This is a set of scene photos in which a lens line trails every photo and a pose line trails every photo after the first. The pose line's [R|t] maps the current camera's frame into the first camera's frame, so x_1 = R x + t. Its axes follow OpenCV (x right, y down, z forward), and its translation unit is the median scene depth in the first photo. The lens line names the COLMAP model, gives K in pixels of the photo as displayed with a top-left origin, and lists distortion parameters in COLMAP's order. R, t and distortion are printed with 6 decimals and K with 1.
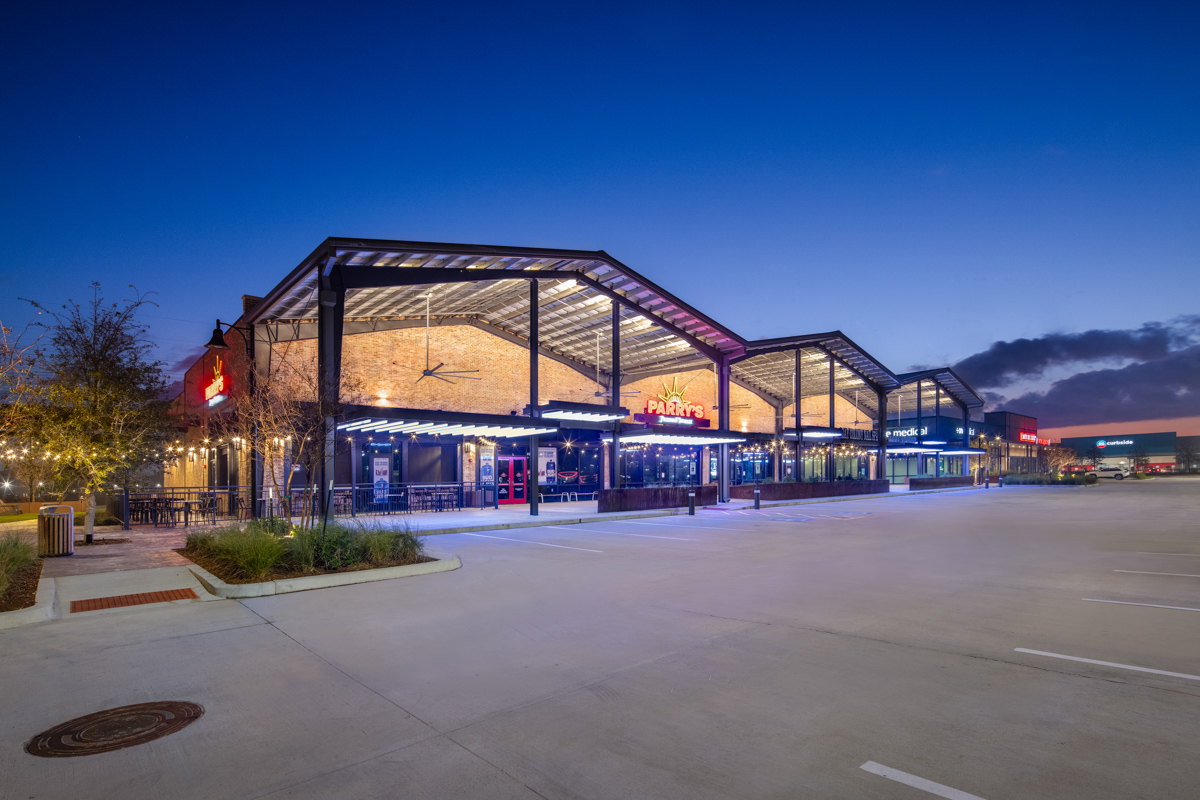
lens RADIAL K [[579.7, 0, 596.8], [0, 579.7, 471.2], [0, 0, 1]] dist [-0.000828, 0.000015]
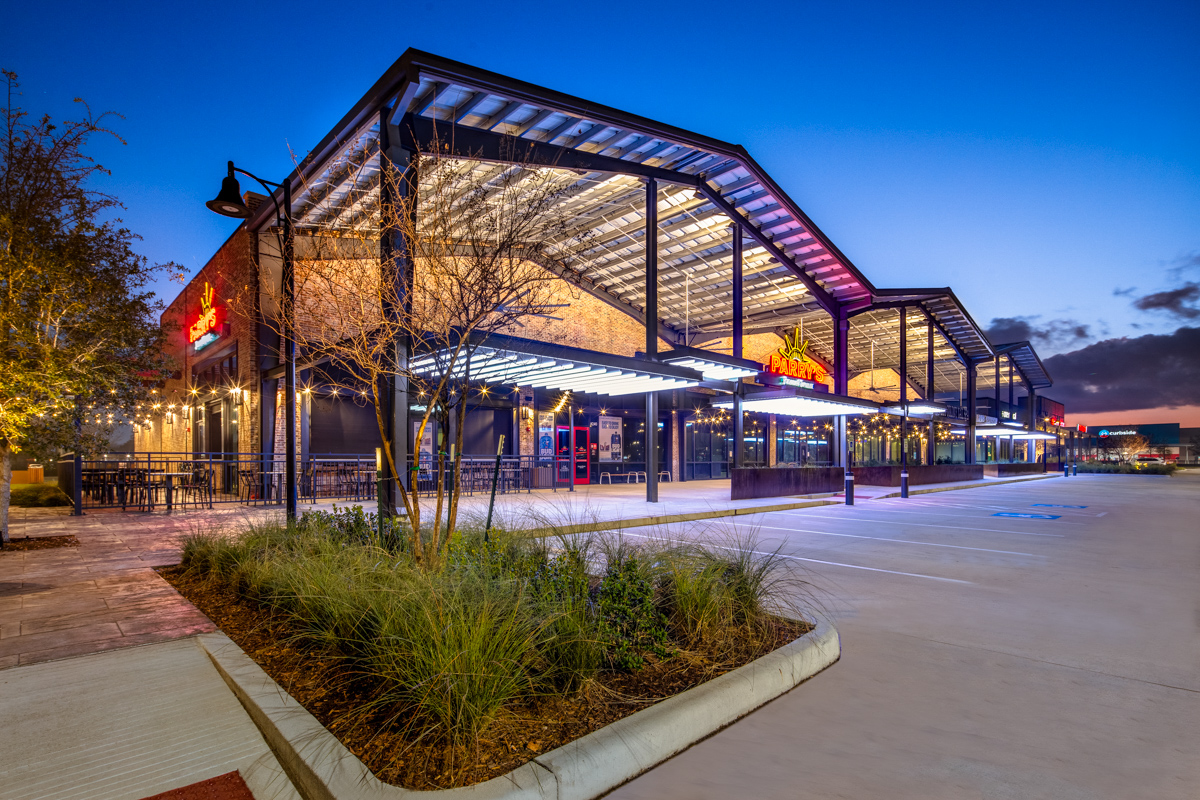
lens RADIAL K [[586.9, 0, 598.4], [0, 586.9, 469.1], [0, 0, 1]] dist [0.002012, -0.000026]
pose [[0.999409, 0.019614, 0.028213, -0.158538], [-0.020455, 0.999346, 0.029819, 0.011221], [-0.027610, -0.030379, 0.999157, 0.209836]]
